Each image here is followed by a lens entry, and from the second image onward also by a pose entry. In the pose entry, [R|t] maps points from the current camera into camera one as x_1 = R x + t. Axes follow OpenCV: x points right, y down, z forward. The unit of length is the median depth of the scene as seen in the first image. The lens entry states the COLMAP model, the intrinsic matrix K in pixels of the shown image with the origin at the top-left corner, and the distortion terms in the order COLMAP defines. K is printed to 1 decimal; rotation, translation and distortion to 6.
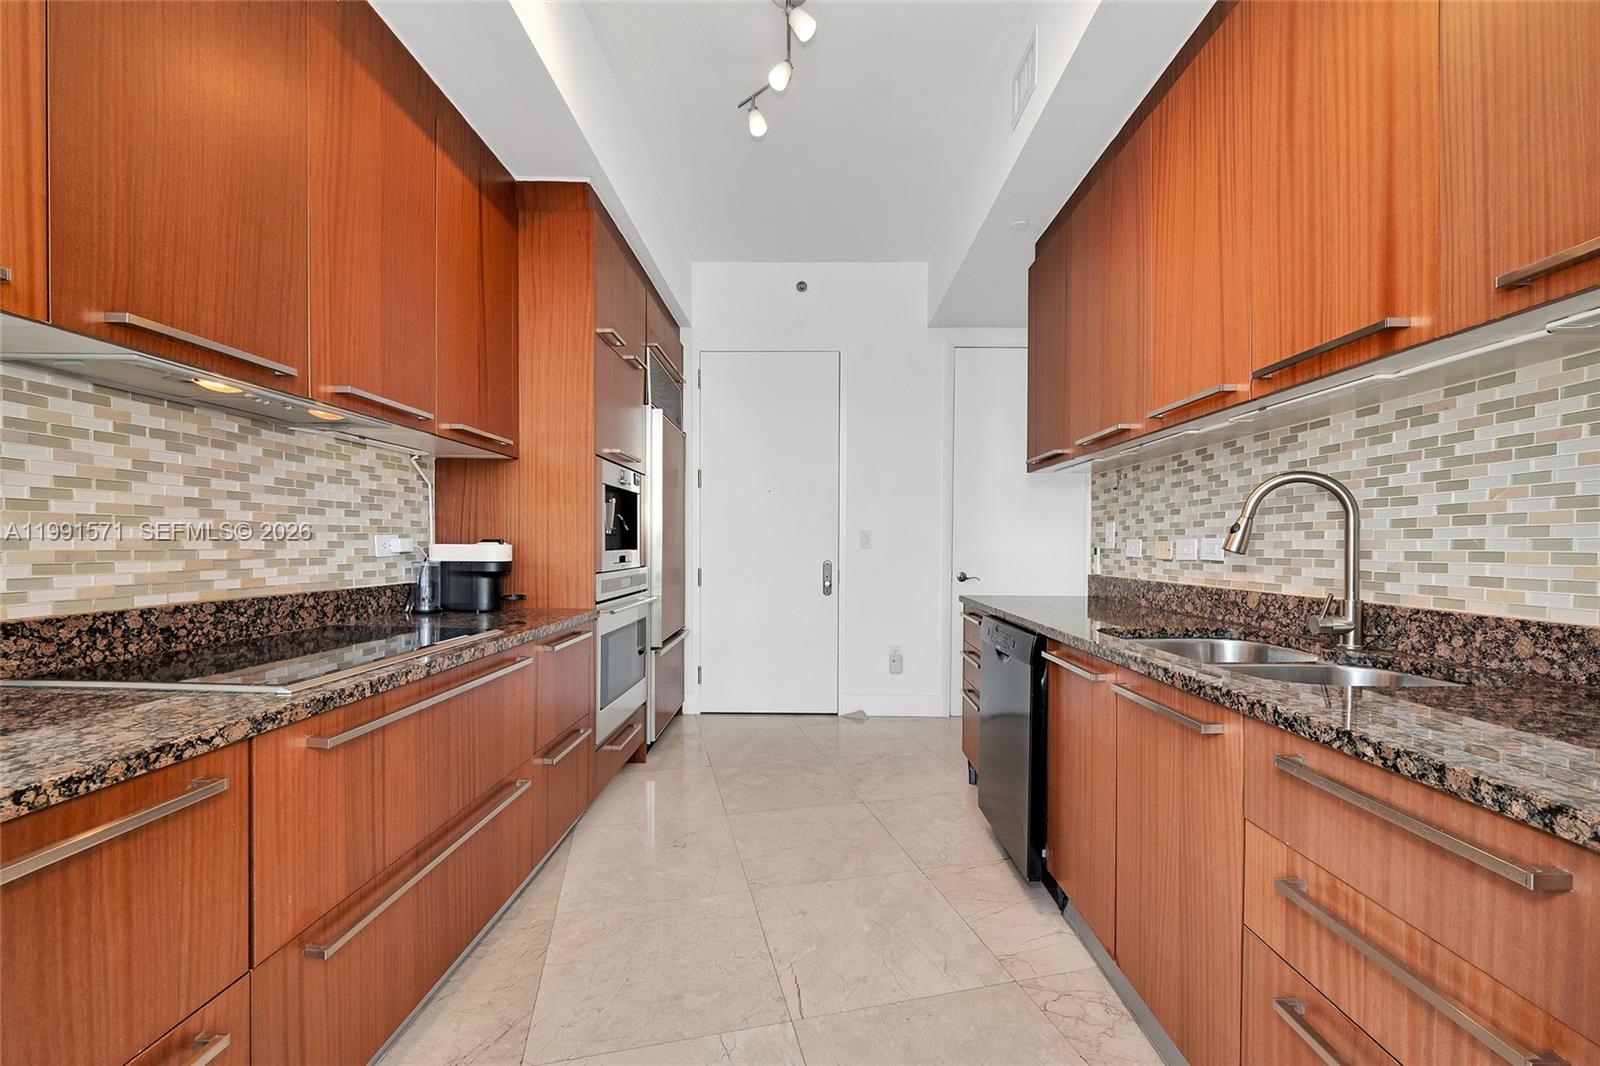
lens RADIAL K [[650.1, 0, 789.1], [0, 650.1, 528.2], [0, 0, 1]] dist [-0.000671, 0.000126]
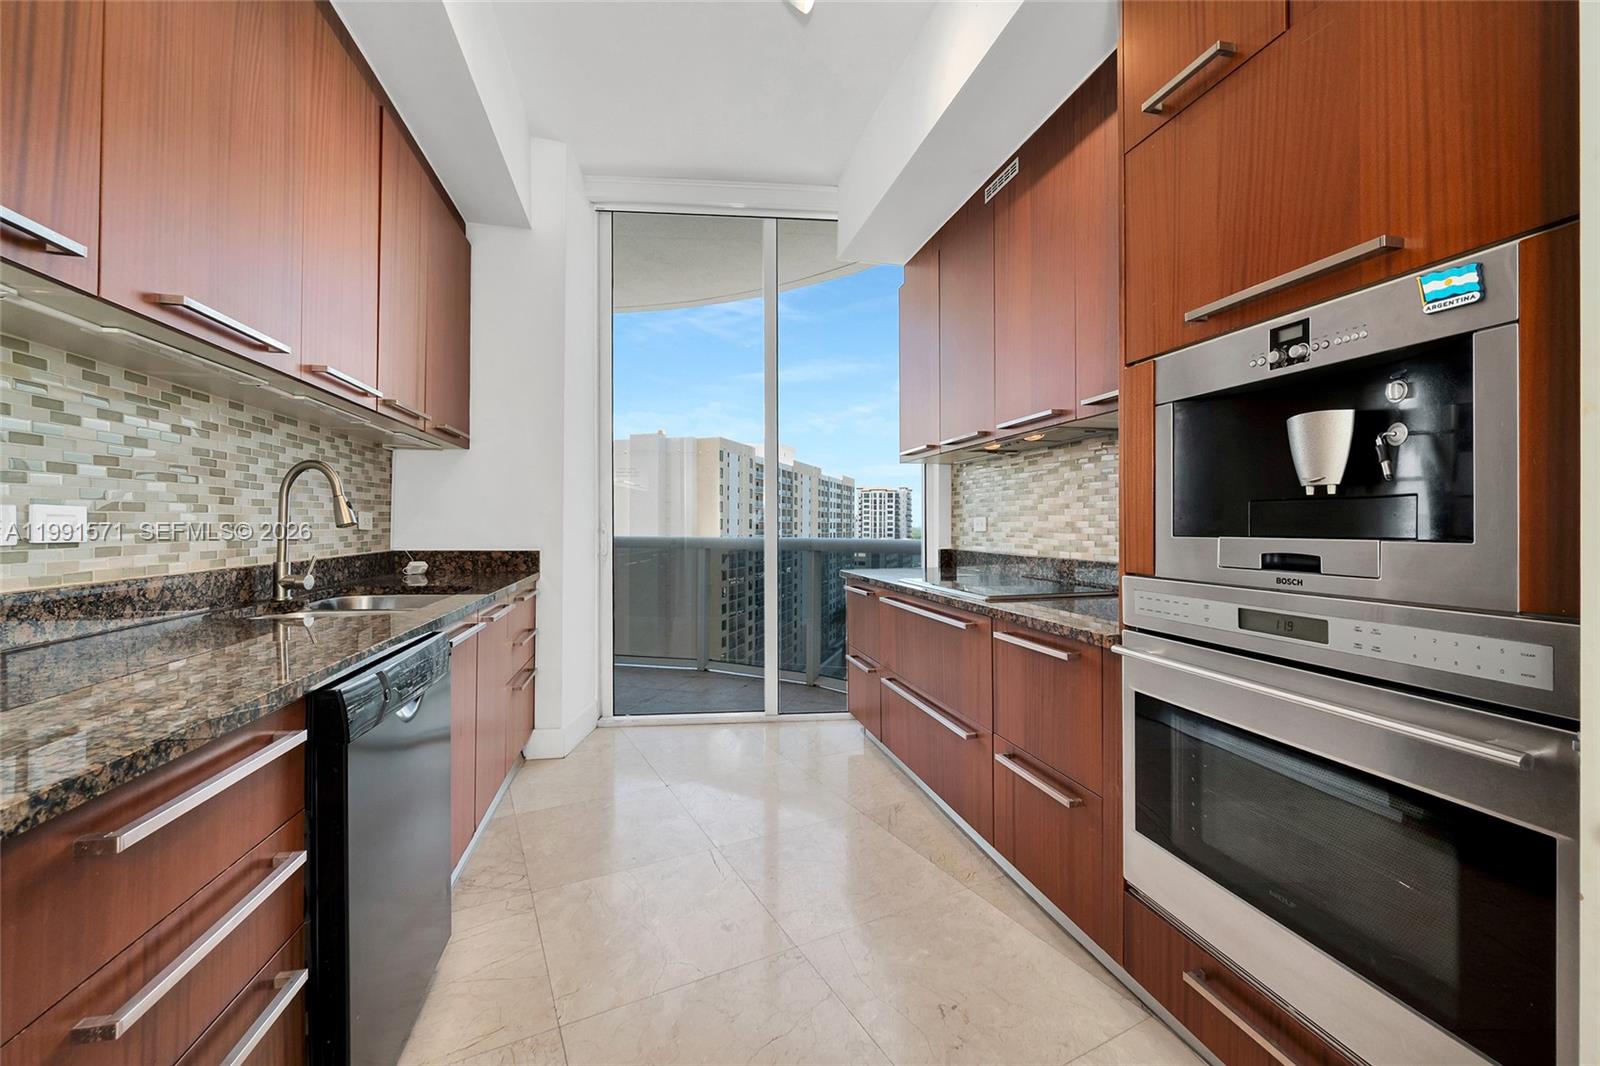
lens RADIAL K [[650.1, 0, 789.1], [0, 650.1, 528.2], [0, 0, 1]] dist [-0.000671, 0.000126]
pose [[-0.968463, -0.005467, -0.249096, 0.187214], [-0.001101, 0.999843, -0.017664, 0.056820], [0.249154, -0.016833, -0.968318, 2.164350]]
